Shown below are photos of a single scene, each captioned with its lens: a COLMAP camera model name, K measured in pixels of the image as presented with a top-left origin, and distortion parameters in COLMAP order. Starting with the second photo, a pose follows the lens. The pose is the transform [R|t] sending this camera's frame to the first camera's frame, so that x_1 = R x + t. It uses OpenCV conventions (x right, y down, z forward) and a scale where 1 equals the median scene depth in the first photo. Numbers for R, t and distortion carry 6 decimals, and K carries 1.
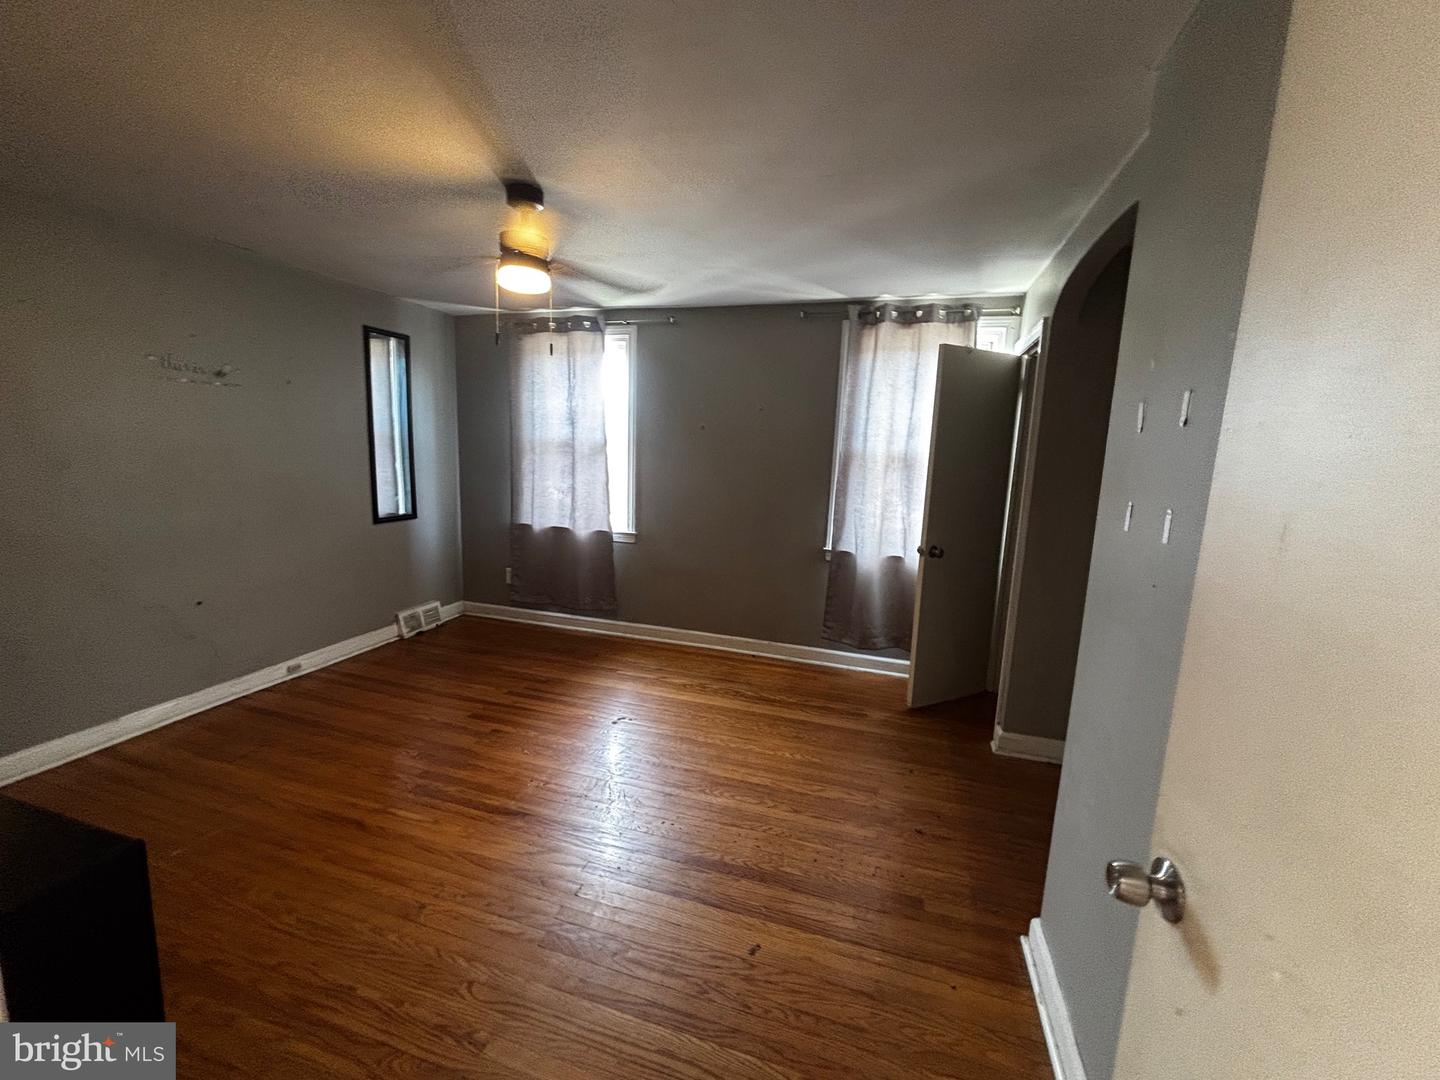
lens RADIAL K [[585.6, 0, 714.6], [0, 585.6, 543.7], [0, 0, 1]] dist [-0.002127, -0.000077]
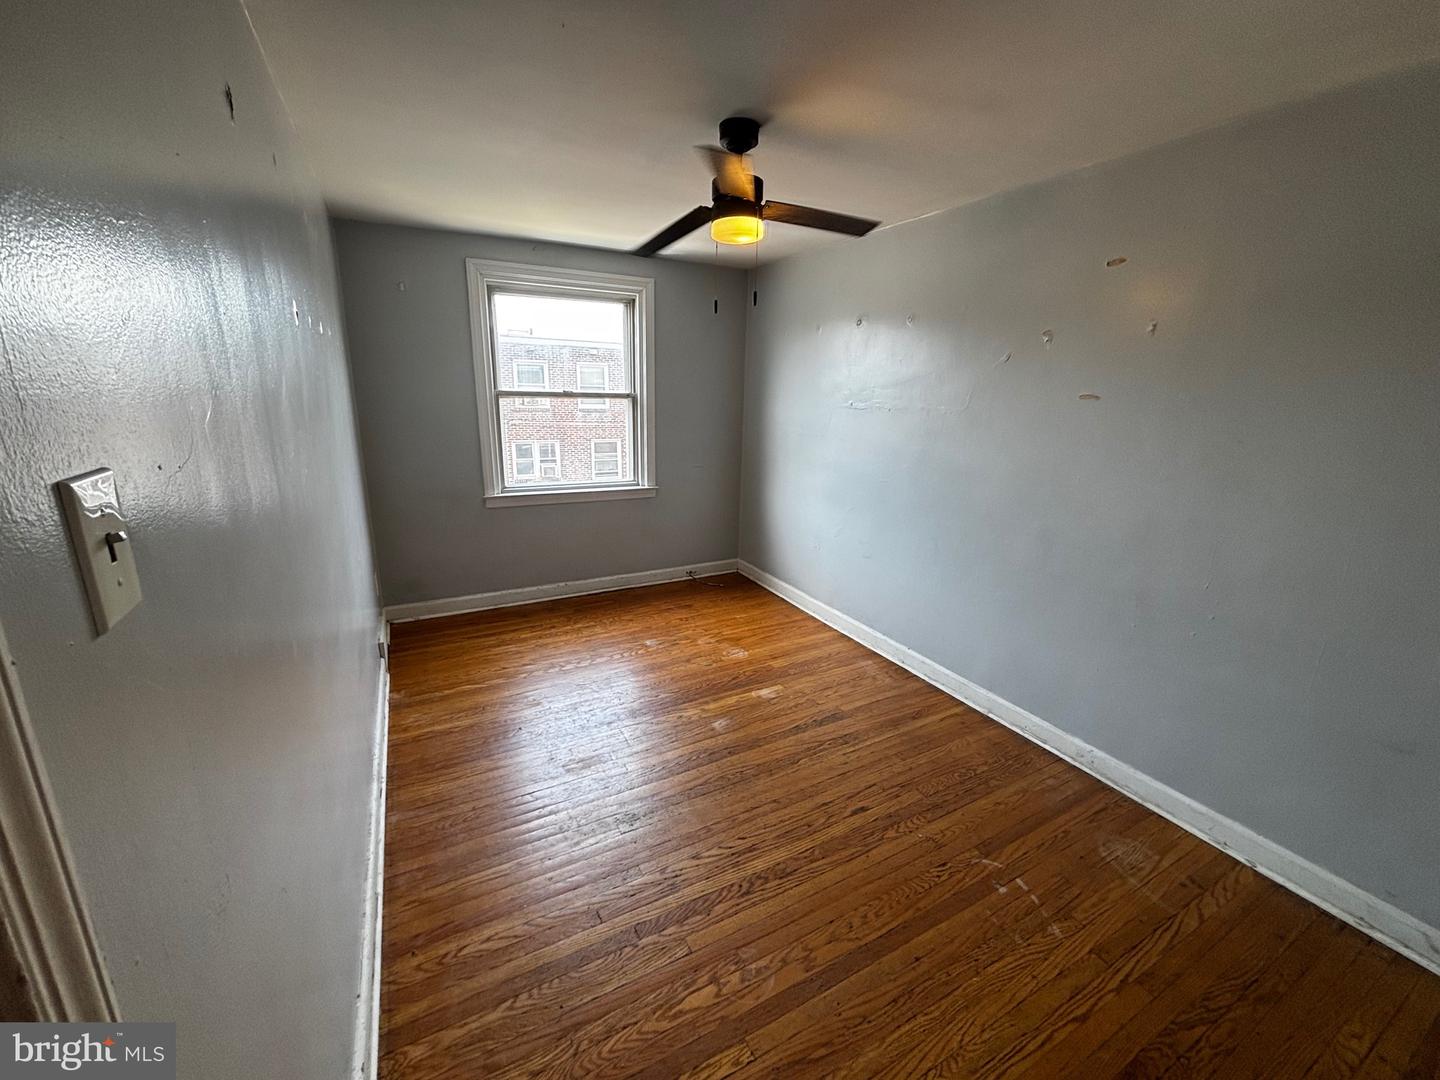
lens RADIAL K [[585.6, 0, 714.2], [0, 585.6, 537.9], [0, 0, 1]] dist [-0.002127, -0.000077]
pose [[0.705542, -0.197194, 0.680680, -1.046071], [0.117449, 0.979760, 0.162098, -0.099461], [-0.698868, -0.034421, 0.714422, 0.260129]]
